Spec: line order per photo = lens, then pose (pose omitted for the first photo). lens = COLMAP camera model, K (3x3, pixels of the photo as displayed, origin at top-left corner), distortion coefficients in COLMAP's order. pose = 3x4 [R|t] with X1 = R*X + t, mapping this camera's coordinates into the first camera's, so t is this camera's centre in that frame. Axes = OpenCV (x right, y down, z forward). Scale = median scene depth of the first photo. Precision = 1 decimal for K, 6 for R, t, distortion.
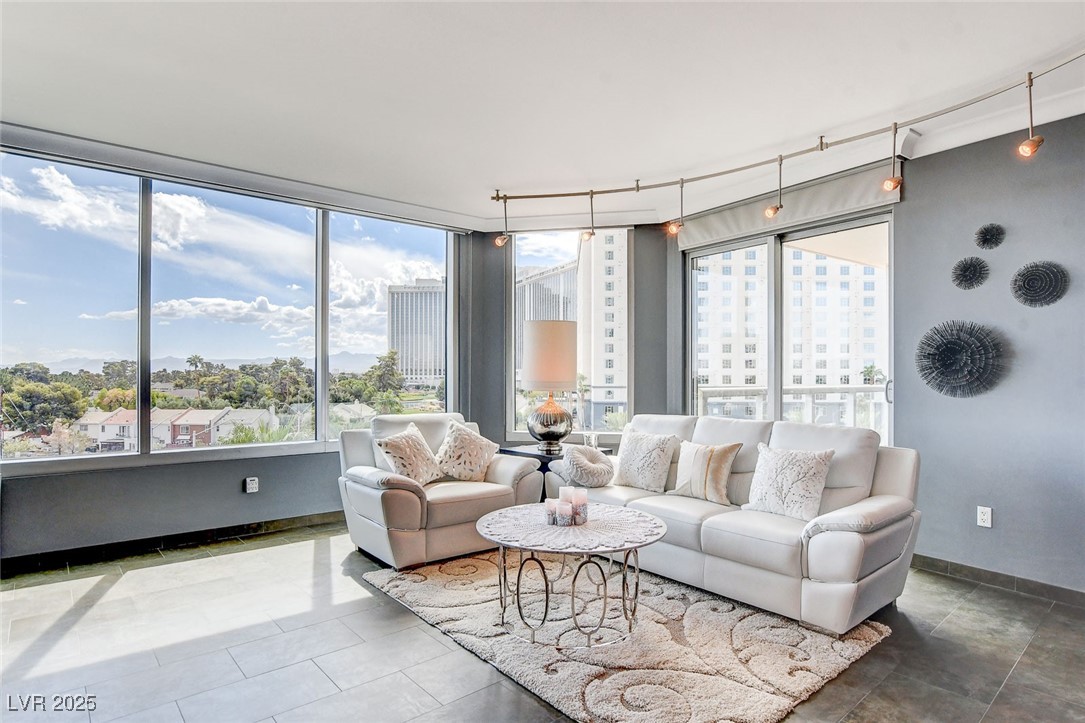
lens RADIAL K [[583.7, 0, 544.0], [0, 583.7, 374.2], [0, 0, 1]] dist [-0.022121, 0.000573]
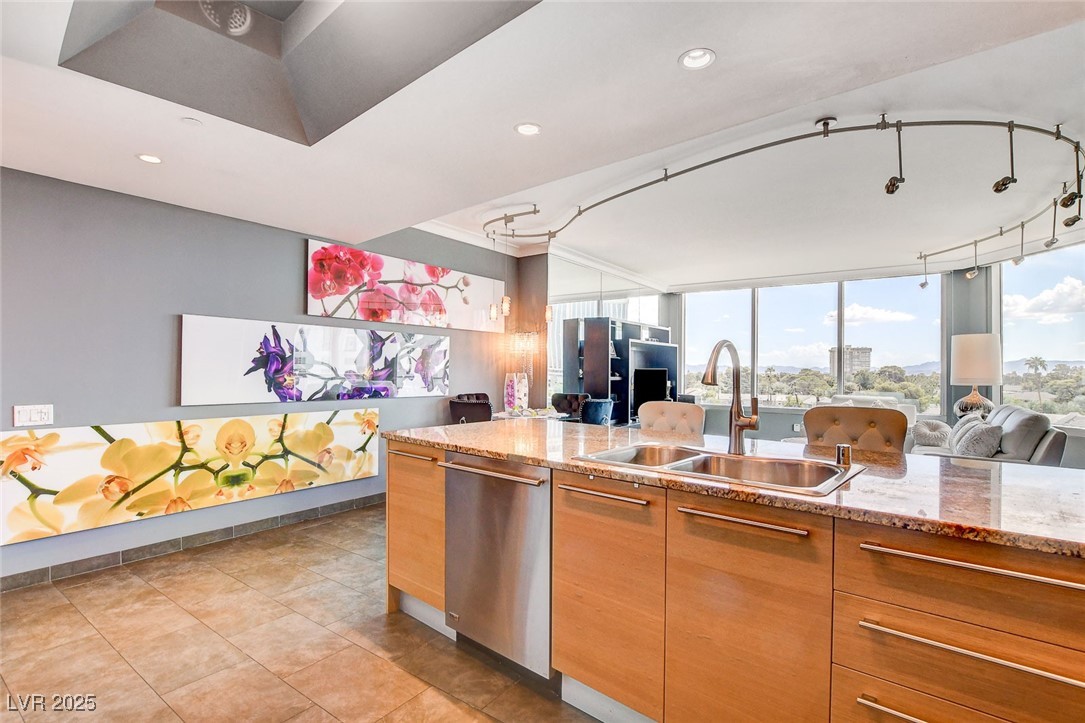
lens RADIAL K [[517.1, 0, 543.0], [0, 517.1, 367.0], [0, 0, 1]] dist [-0.028521, 0.000544]
pose [[0.230251, -0.005633, -0.973115, 0.975344], [-0.011373, 0.999899, -0.008479, 0.005840], [0.973065, 0.013020, 0.230164, -0.257228]]
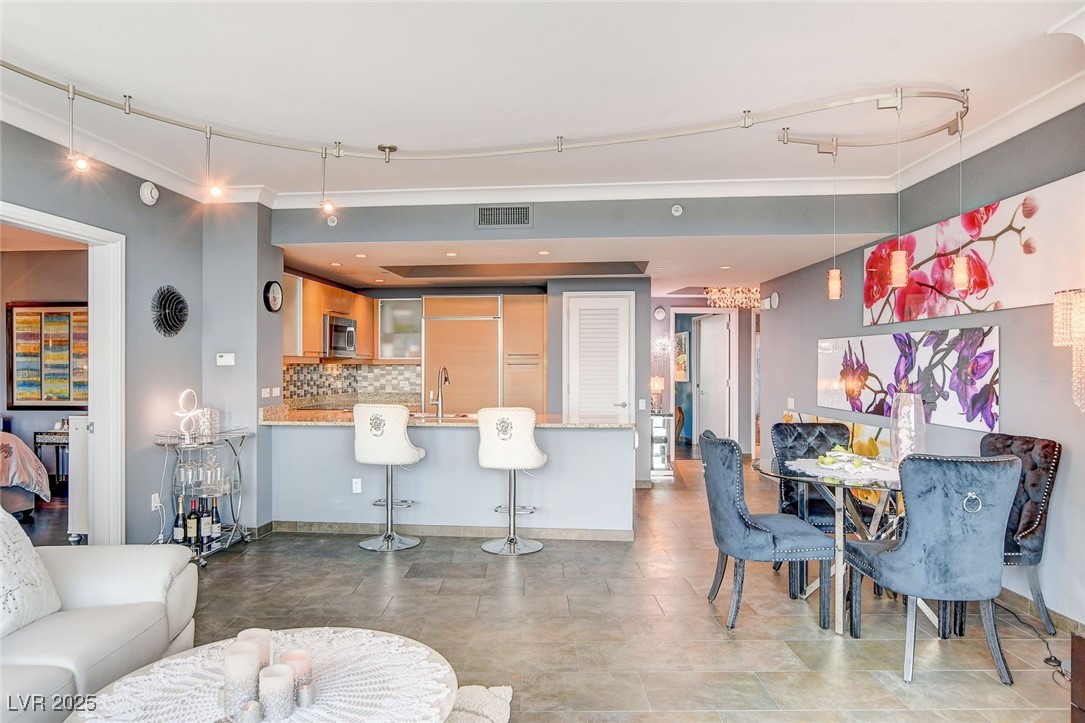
lens RADIAL K [[686.1, 0, 539.9], [0, 686.1, 366.5], [0, 0, 1]] dist [-0.008770, 0.001085]
pose [[-0.760658, -0.003678, 0.649142, -0.319361], [-0.000107, 0.999985, 0.005539, -0.024667], [-0.649152, 0.004144, -0.760647, 0.801047]]
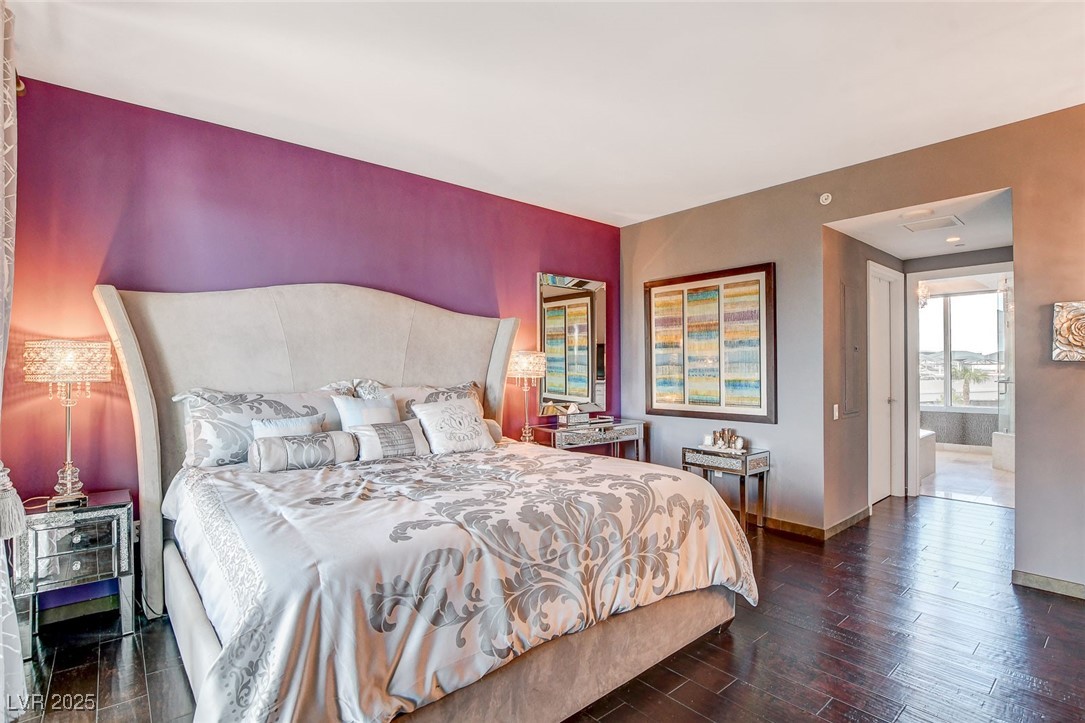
lens RADIAL K [[517.1, 0, 543.0], [0, 517.1, 367.0], [0, 0, 1]] dist [-0.028521, 0.000544]
pose [[-0.100692, -0.001111, 0.994917, 0.776638], [0.010902, 0.999938, 0.002220, -0.006461], [-0.994858, 0.011070, -0.100673, 0.681864]]
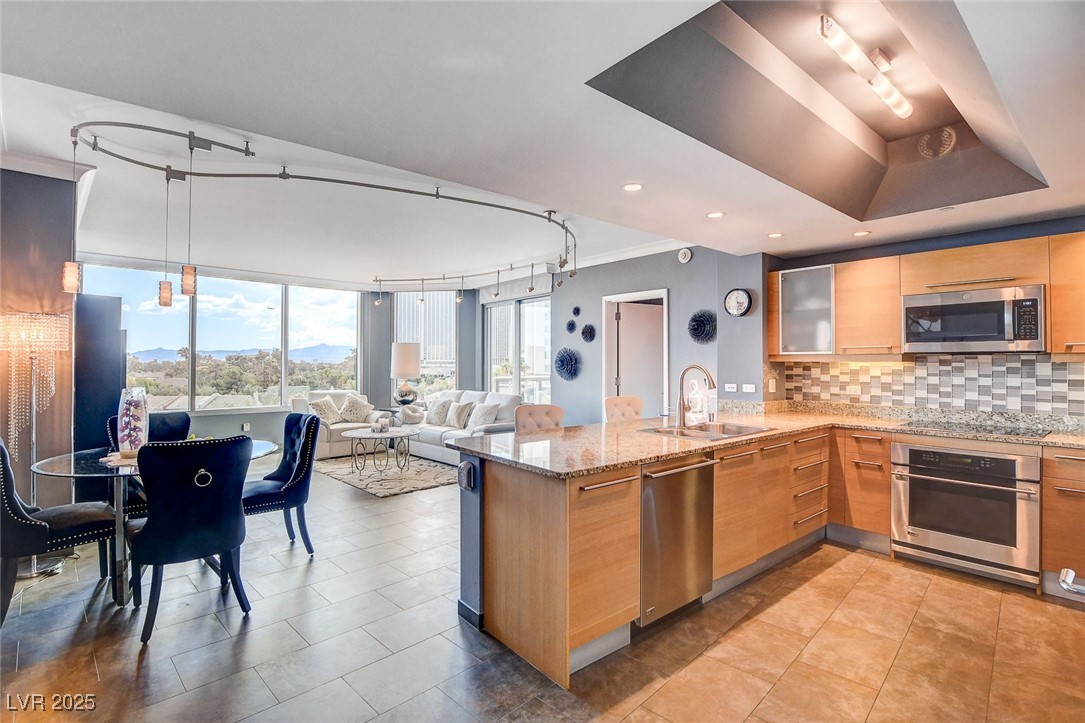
lens RADIAL K [[508.0, 0, 541.9], [0, 508.0, 356.4], [0, 0, 1]] dist [-0.028424, -0.000062]
pose [[0.996891, -0.000837, 0.078787, 0.340303], [0.001956, 0.999898, -0.014131, -0.021369], [-0.078767, 0.014241, 0.996791, -0.737129]]
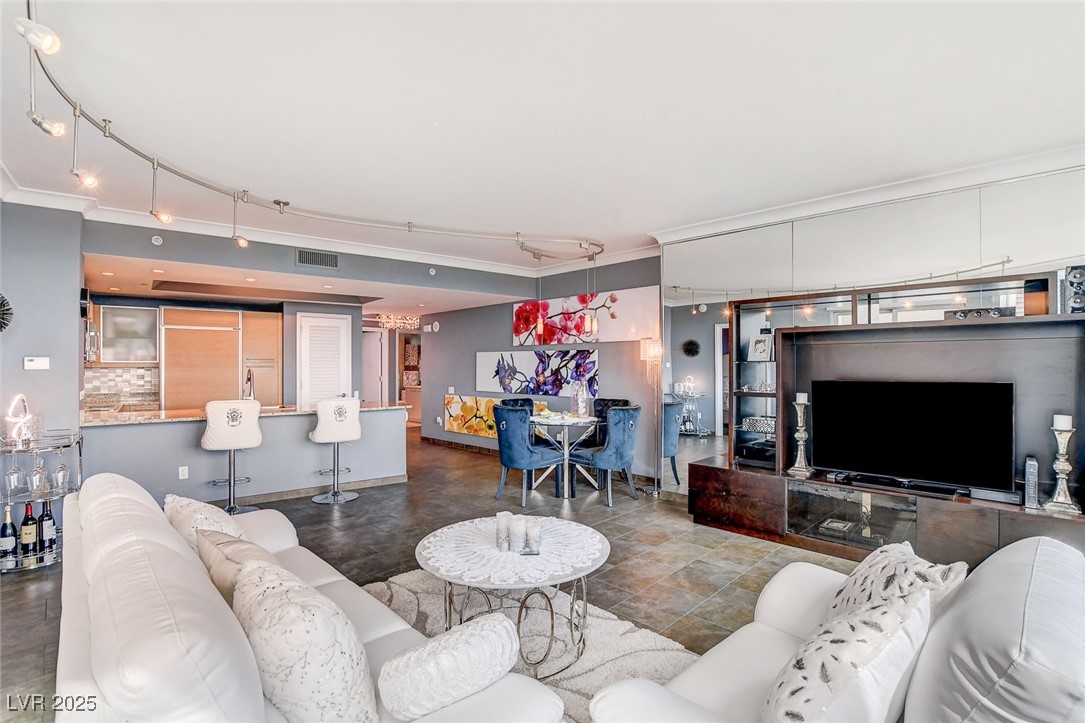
lens RADIAL K [[499.0, 0, 542.4], [0, 499.0, 367.9], [0, 0, 1]] dist [-0.037237, 0.006953]
pose [[-0.997625, -0.001210, -0.068861, 0.036660], [-0.001706, 0.999973, 0.007142, -0.029660], [0.068851, 0.007243, -0.997601, 1.126434]]
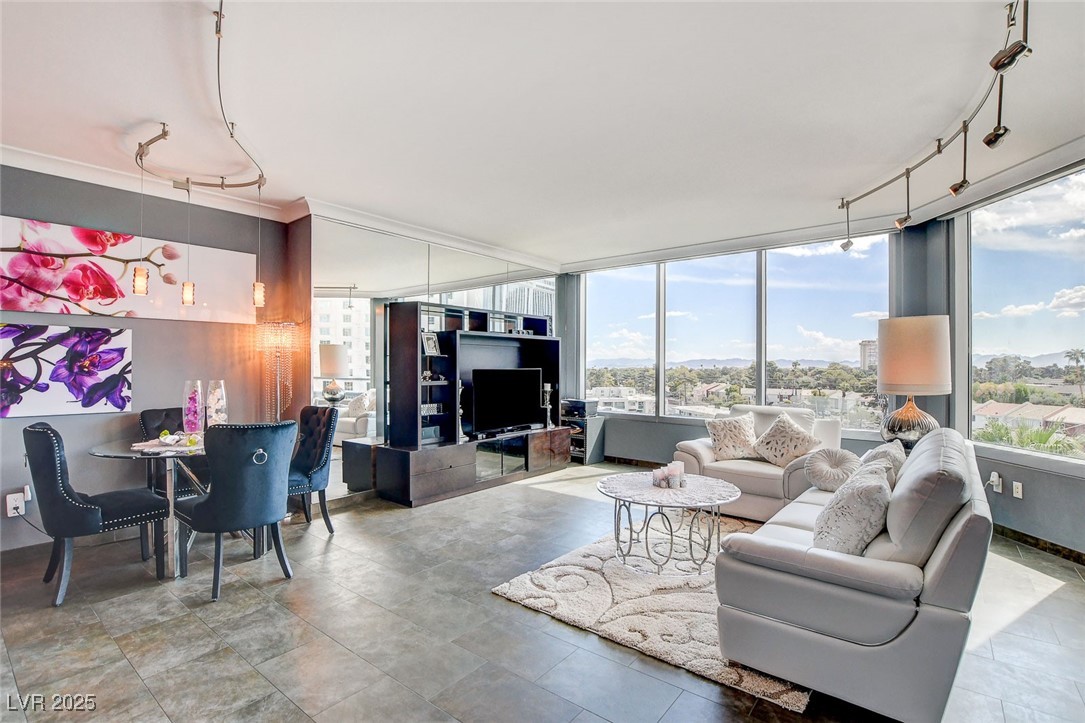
lens RADIAL K [[508.2, 0, 543.3], [0, 508.2, 368.4], [0, 0, 1]] dist [-0.027318, 0.001525]
pose [[0.178828, 0.003517, -0.983874, 0.704997], [-0.004004, 0.999988, 0.002847, -0.011928], [0.983872, 0.003430, 0.178839, 0.312209]]
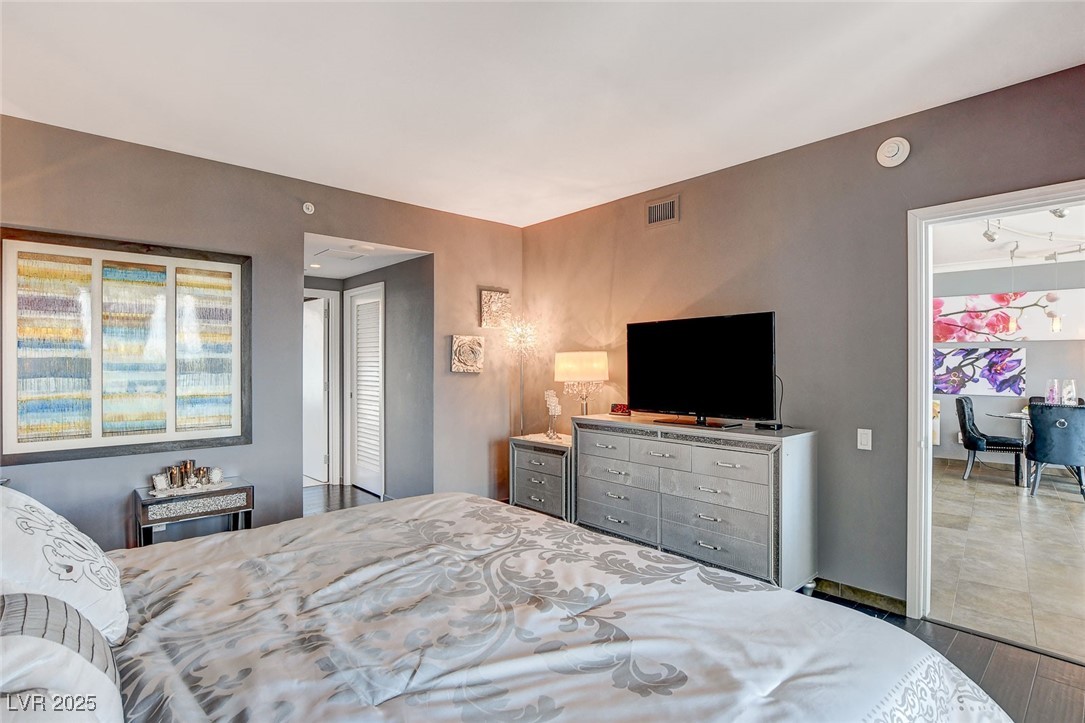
lens RADIAL K [[528.7, 0, 542.5], [0, 528.7, 361.5], [0, 0, 1]] dist [-0.020834, 0.000529]
pose [[-0.991016, -0.005493, -0.133632, 1.275747], [-0.005655, 0.999984, 0.000835, -0.027095], [0.133625, 0.001583, -0.991031, 1.018714]]
